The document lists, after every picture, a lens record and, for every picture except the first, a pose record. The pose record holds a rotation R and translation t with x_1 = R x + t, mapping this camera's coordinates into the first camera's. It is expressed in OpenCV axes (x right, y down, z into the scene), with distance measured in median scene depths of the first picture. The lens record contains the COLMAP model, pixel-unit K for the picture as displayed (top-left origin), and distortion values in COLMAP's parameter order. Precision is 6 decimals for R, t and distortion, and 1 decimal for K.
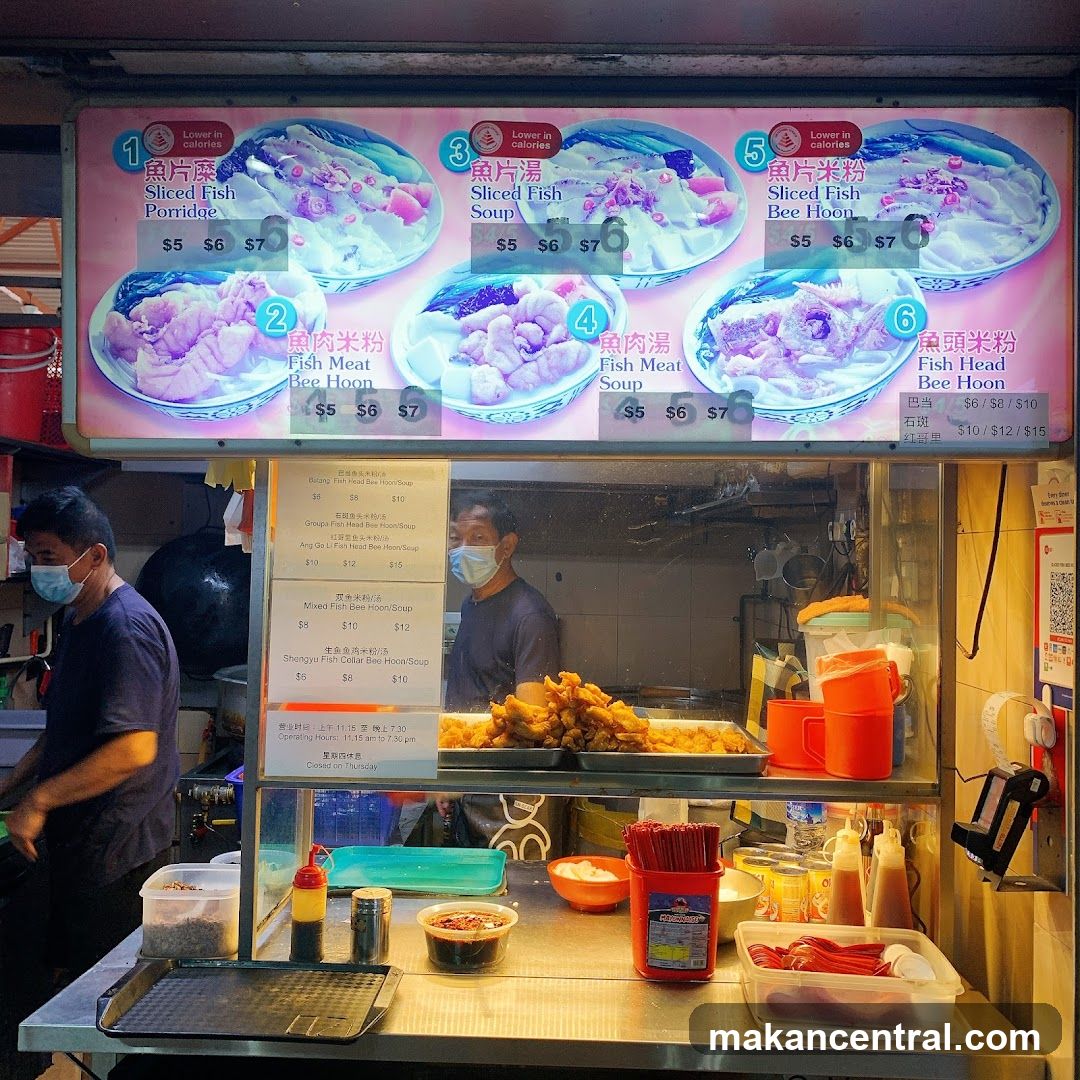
lens RADIAL K [[1080.4, 0, 547.9], [0, 1080.4, 523.9], [0, 0, 1]] dist [0.019074, 0.000000]
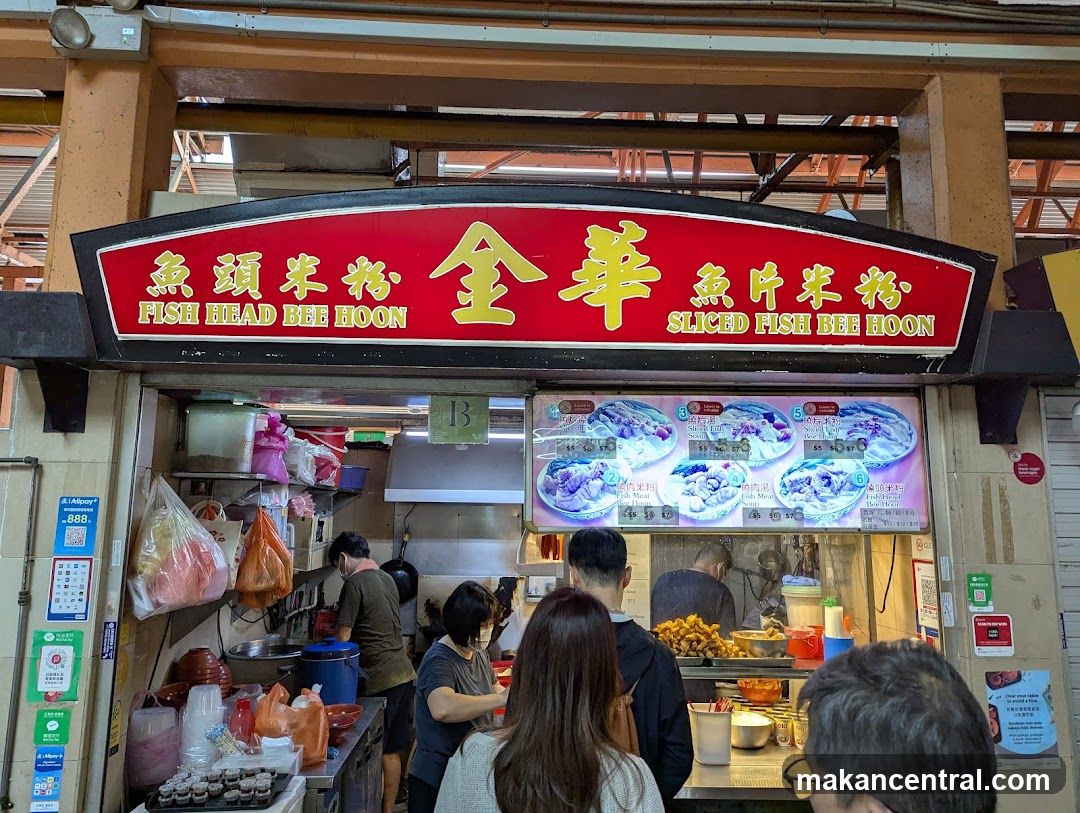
lens RADIAL K [[754.9, 0, 541.1], [0, 754.9, 396.2], [0, 0, 1]] dist [0.055805, -0.027594]
pose [[0.998287, 0.001491, 0.058496, -0.518481], [0.006202, 0.991347, -0.131121, -0.149600], [-0.058185, 0.131259, 0.989639, -0.745660]]
